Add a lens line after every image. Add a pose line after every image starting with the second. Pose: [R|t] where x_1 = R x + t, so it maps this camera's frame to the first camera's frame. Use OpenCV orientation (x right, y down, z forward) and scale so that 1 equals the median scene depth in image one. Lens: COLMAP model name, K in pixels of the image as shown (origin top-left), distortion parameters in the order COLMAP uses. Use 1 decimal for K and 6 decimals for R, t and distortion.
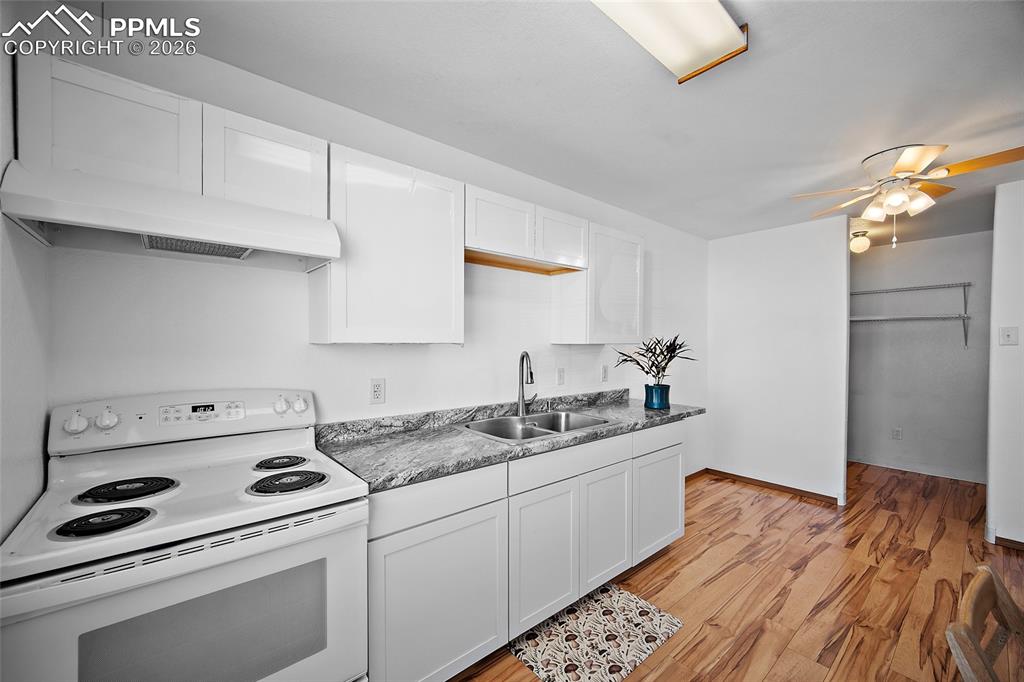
lens RADIAL K [[403.2, 0, 505.6], [0, 403.2, 343.8], [0, 0, 1]] dist [-0.000520, -0.000182]
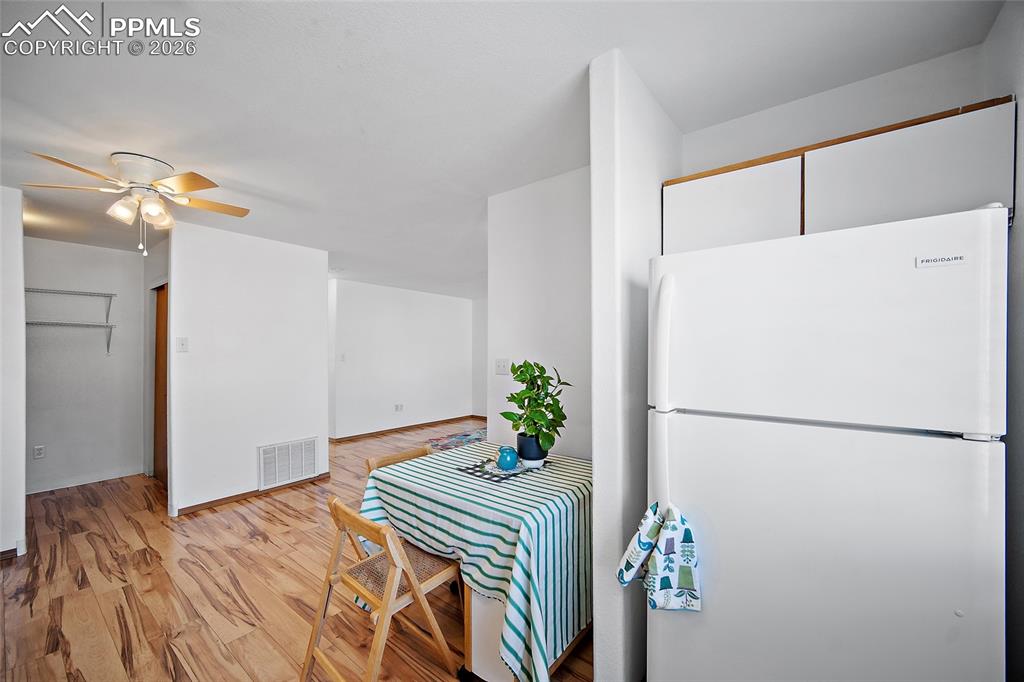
lens RADIAL K [[403.2, 0, 505.6], [0, 403.2, 343.8], [0, 0, 1]] dist [-0.000520, -0.000182]
pose [[-0.210481, 0.013595, 0.977503, -0.183798], [0.003351, 0.999907, -0.013185, -0.000733], [-0.977592, 0.000501, -0.210507, 0.293560]]
